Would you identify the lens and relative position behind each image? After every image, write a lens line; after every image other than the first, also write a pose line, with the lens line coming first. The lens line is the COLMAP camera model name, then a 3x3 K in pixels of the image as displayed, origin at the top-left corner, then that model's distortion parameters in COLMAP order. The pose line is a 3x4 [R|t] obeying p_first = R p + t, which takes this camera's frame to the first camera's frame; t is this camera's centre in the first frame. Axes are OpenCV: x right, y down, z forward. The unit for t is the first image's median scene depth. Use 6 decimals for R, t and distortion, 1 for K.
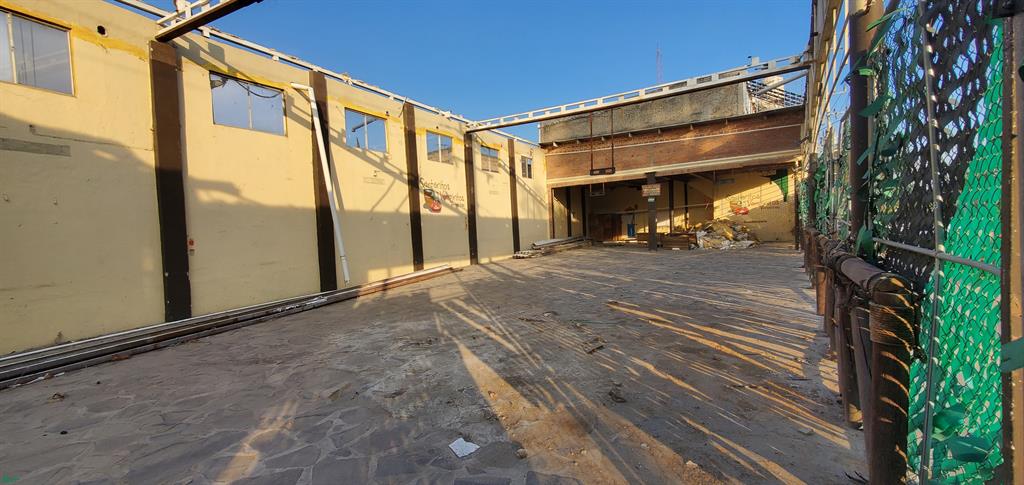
lens RADIAL K [[407.7, 0, 497.0], [0, 407.7, 243.4], [0, 0, 1]] dist [0.002008, -0.000388]
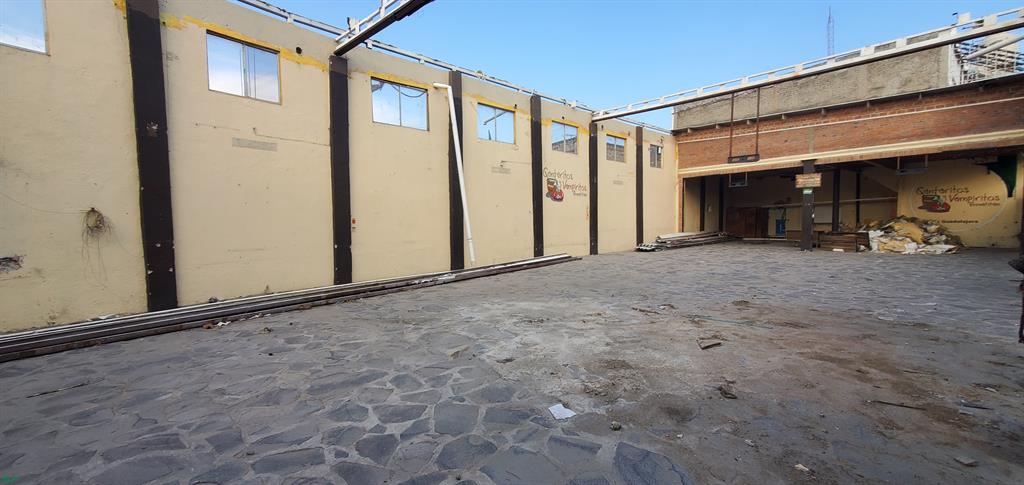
lens RADIAL K [[404.7, 0, 500.3], [0, 404.7, 244.9], [0, 0, 1]] dist [0.002199, -0.003304]
pose [[0.956193, 0.049997, -0.288435, 0.018028], [-0.042074, 0.998549, 0.033607, 0.008360], [0.289696, -0.019999, 0.956910, -0.026209]]
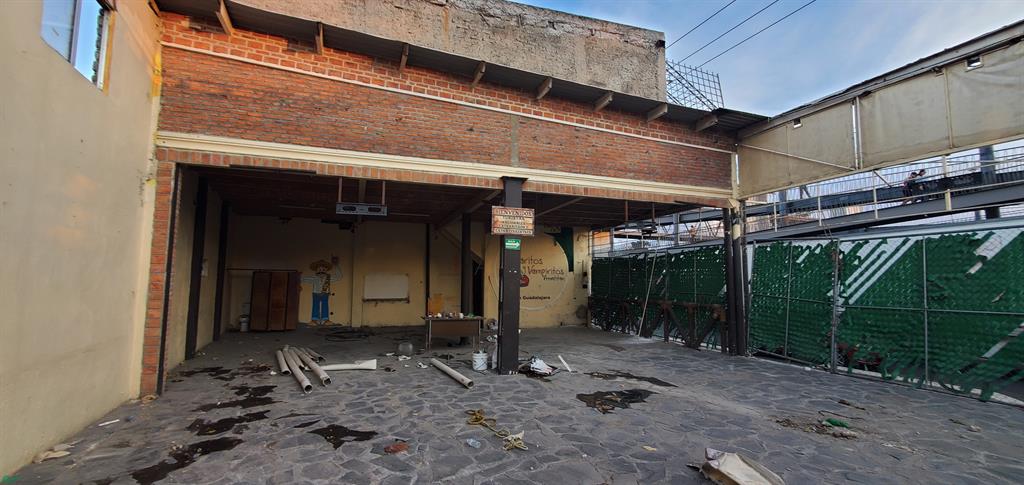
lens RADIAL K [[410.8, 0, 514.1], [0, 410.8, 247.5], [0, 0, 1]] dist [0.001166, -0.003146]
pose [[0.541230, 0.117978, 0.832557, 0.077739], [0.004840, 0.989655, -0.143386, -0.095111], [-0.840861, 0.081634, 0.535060, 1.649020]]
